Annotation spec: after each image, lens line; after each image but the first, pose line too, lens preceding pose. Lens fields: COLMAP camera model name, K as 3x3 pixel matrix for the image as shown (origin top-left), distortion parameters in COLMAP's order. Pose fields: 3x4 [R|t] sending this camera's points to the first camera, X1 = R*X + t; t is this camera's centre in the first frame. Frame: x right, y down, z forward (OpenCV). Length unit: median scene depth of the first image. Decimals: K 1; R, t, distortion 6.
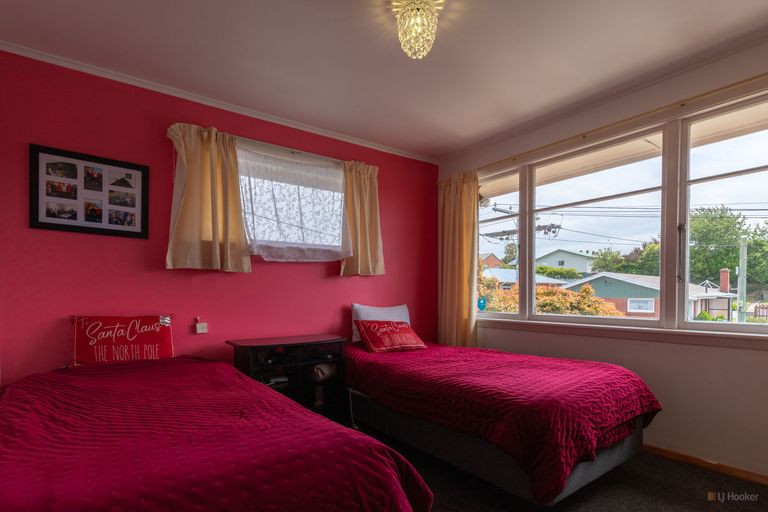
lens RADIAL K [[335.8, 0, 383.2], [0, 335.8, 293.1], [0, 0, 1]] dist [-0.000273, -0.000188]
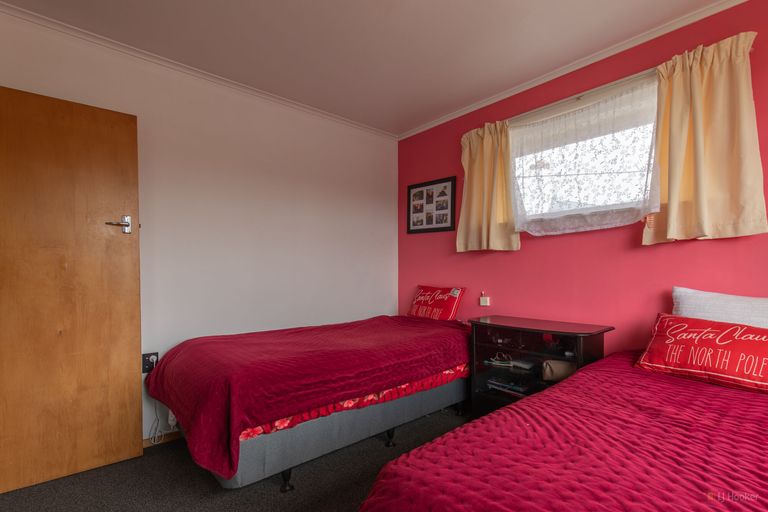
lens RADIAL K [[341.6, 0, 385.0], [0, 341.6, 262.0], [0, 0, 1]] dist [-0.001503, -0.000557]
pose [[0.171161, -0.019352, -0.985053, 0.586783], [0.013363, 0.999761, -0.017319, -0.015364], [0.985152, -0.010198, 0.171379, 0.490178]]
